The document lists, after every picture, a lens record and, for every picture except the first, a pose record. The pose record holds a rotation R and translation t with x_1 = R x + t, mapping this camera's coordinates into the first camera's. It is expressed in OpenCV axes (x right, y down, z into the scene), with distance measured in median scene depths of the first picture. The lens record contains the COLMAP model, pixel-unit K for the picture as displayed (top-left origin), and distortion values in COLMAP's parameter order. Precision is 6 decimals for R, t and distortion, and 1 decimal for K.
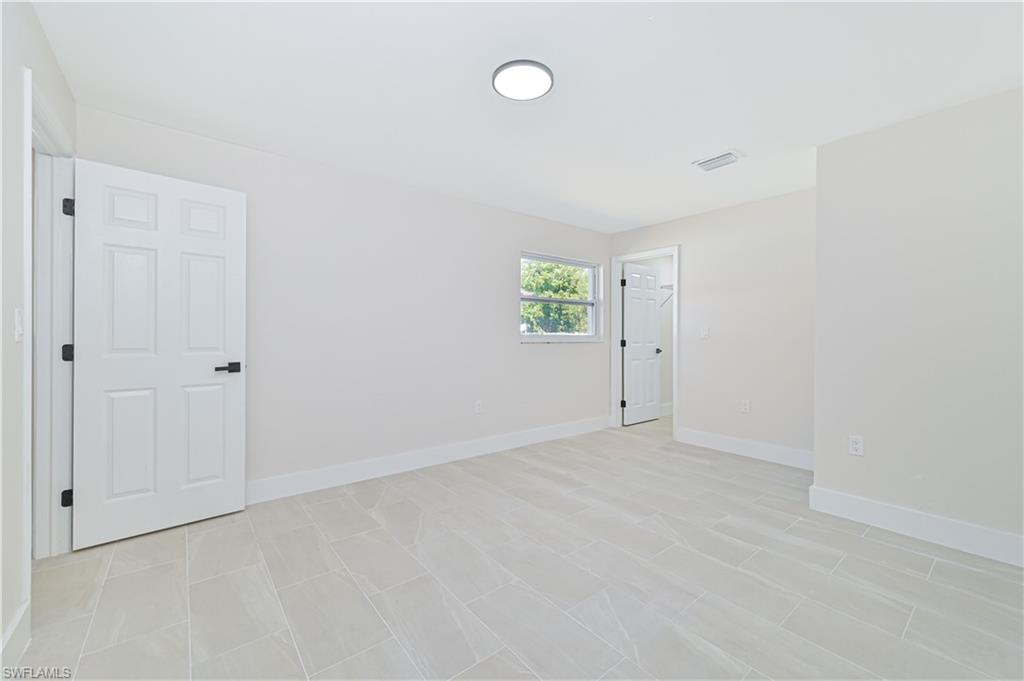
lens RADIAL K [[398.7, 0, 517.3], [0, 398.7, 337.9], [0, 0, 1]] dist [0.000767, 0.000024]
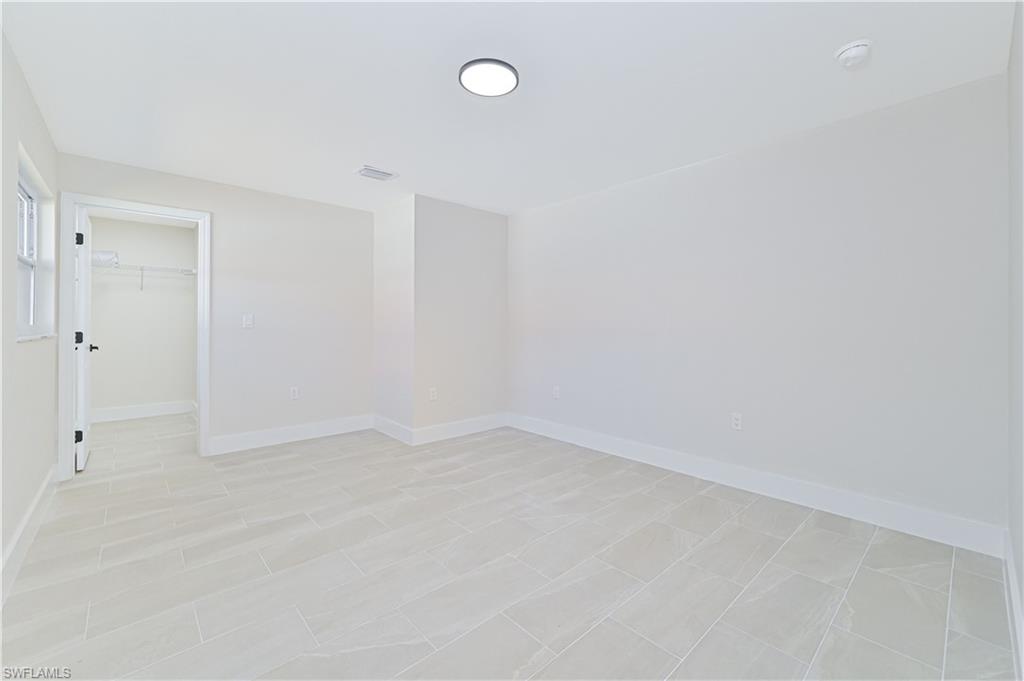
lens RADIAL K [[398.7, 0, 516.3], [0, 398.7, 330.9], [0, 0, 1]] dist [0.000767, 0.000024]
pose [[-0.021500, -0.019446, 0.999580, -0.407665], [0.004496, 0.999799, 0.019547, -0.006628], [-0.999759, 0.004914, -0.021409, 0.384882]]
